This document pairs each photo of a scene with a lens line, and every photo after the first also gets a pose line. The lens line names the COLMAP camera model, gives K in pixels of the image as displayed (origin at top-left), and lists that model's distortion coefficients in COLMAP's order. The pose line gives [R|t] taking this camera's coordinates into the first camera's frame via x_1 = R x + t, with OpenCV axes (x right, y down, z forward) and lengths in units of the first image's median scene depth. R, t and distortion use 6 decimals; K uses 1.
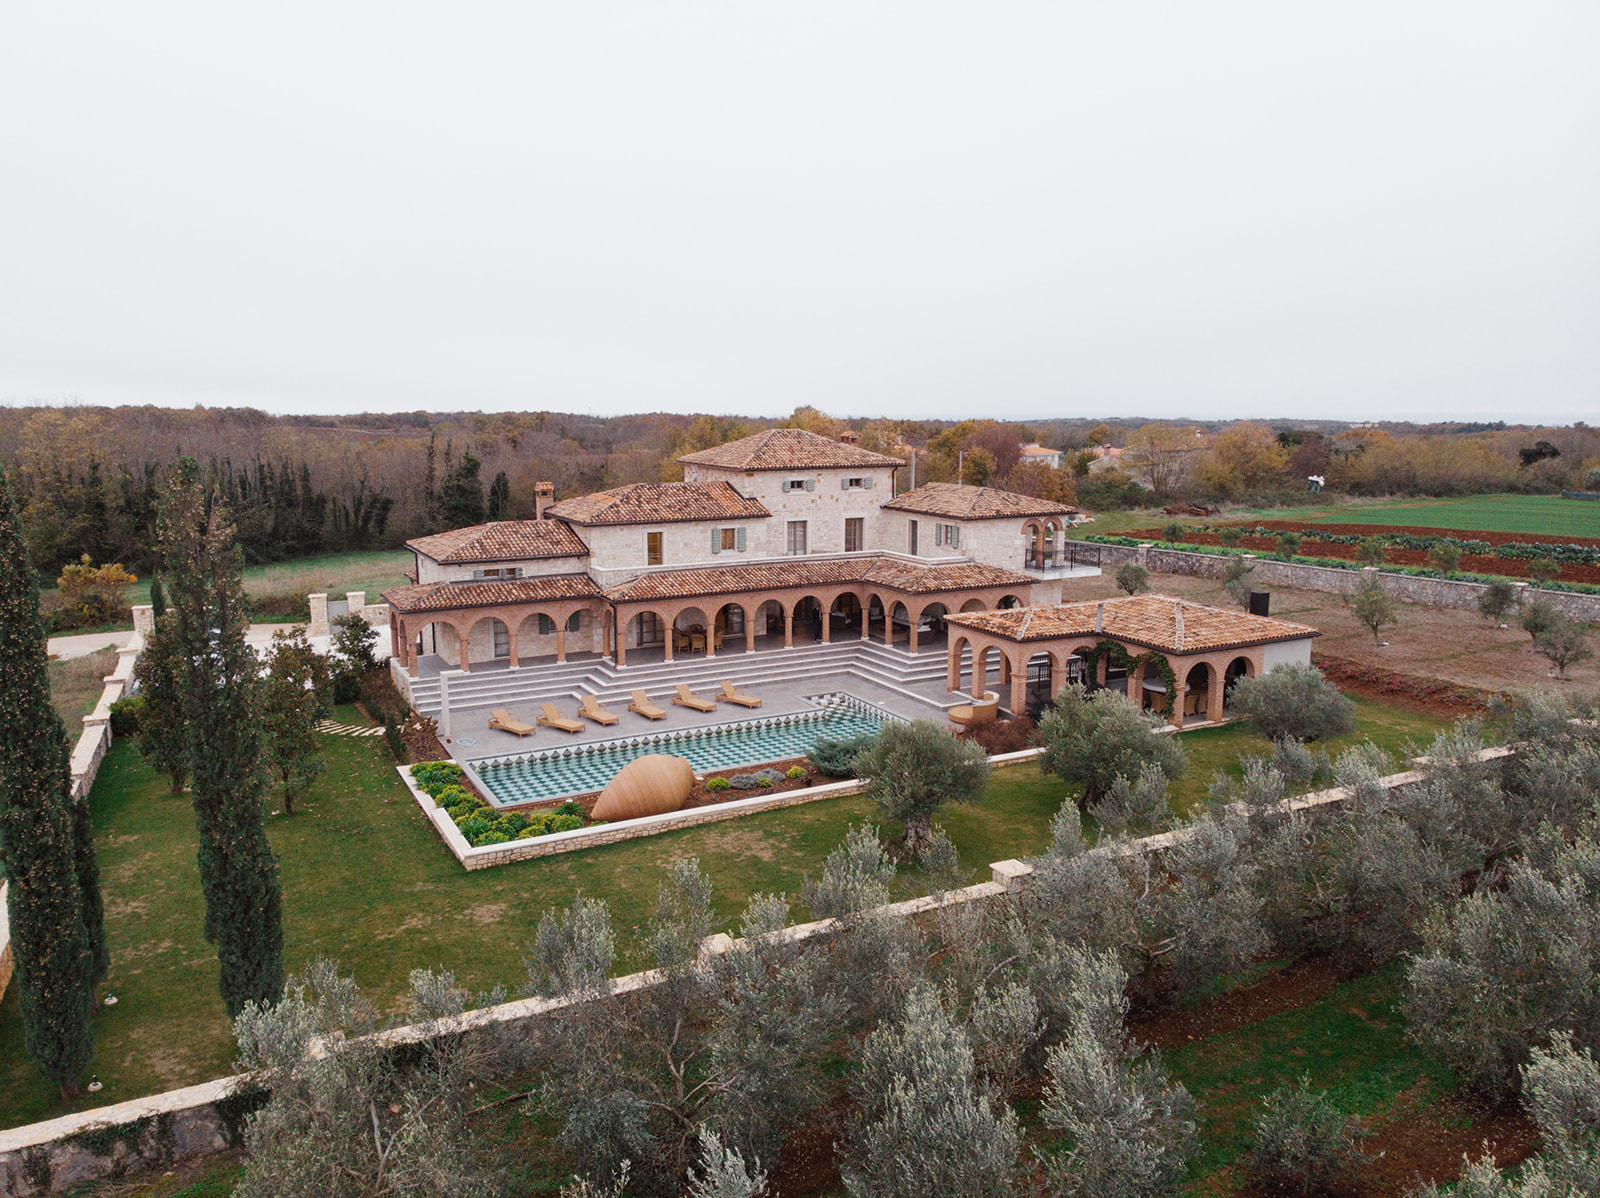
lens RADIAL K [[1183.0, 0, 816.4], [0, 1183.0, 543.9], [0, 0, 1]] dist [-0.000712, 0.000479]
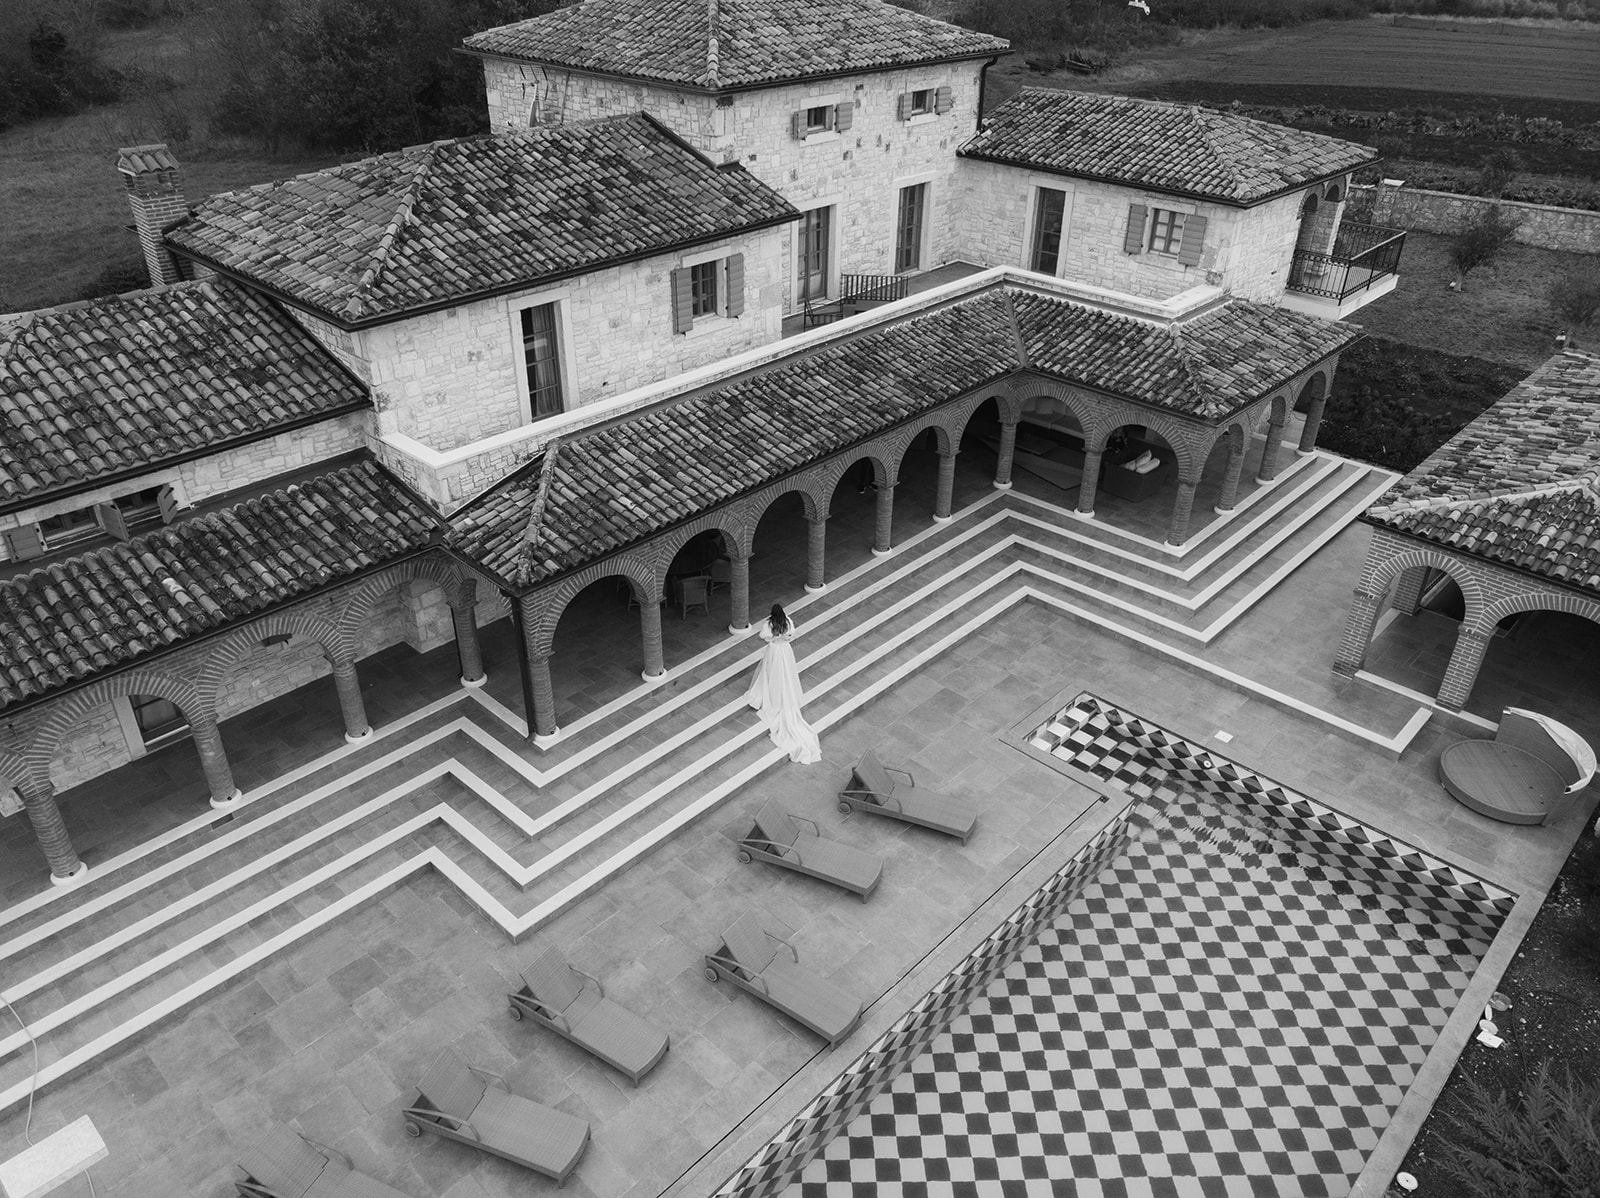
lens RADIAL K [[1183.0, 0, 798.1], [0, 1183.0, 582.2], [0, 0, 1]] dist [-0.000712, 0.000479]
pose [[0.954641, -0.139315, 0.263158, -0.160993], [0.020278, 0.912159, 0.409335, -0.074874], [-0.297069, -0.385432, 0.873609, 0.610448]]
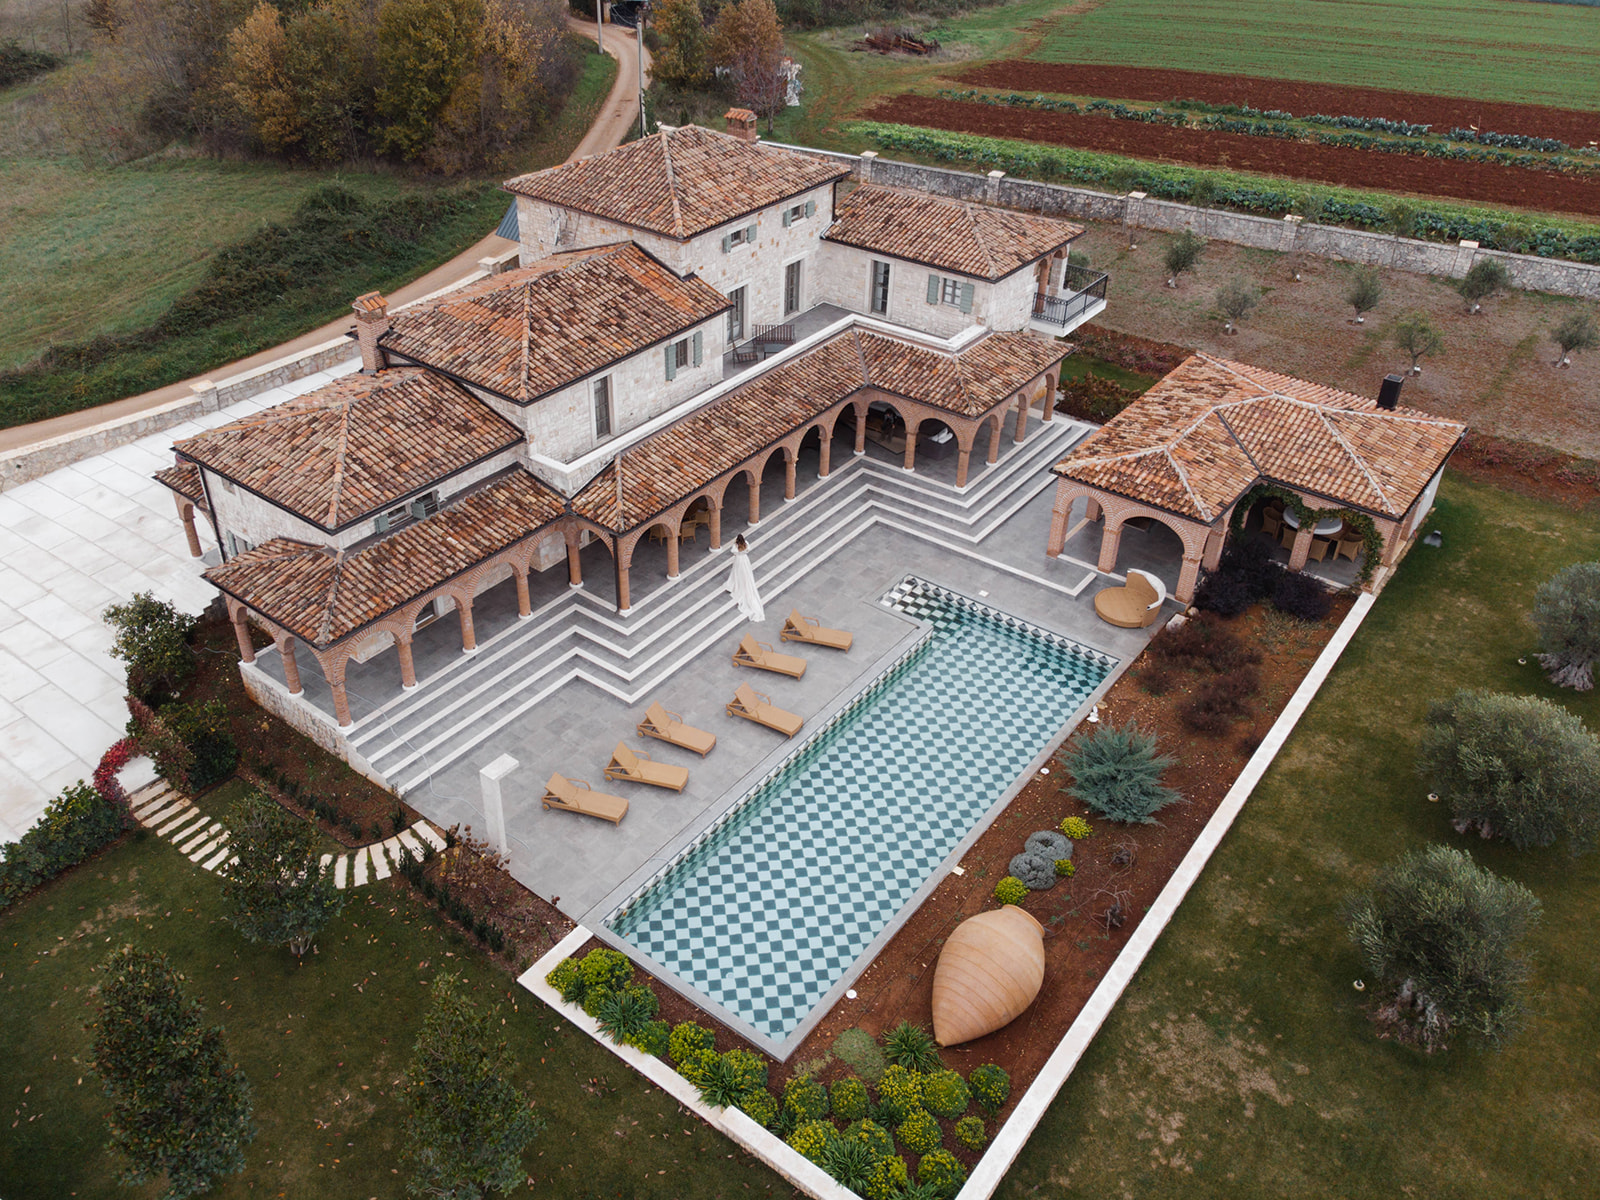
lens RADIAL K [[1295.6, 0, 760.6], [0, 1295.6, 524.7], [0, 0, 1]] dist [0.030737, -0.011563]
pose [[0.920727, -0.192219, 0.339578, -0.301168], [0.030948, 0.903482, 0.427508, -0.228823], [-0.388978, -0.383109, 0.837809, 0.327262]]
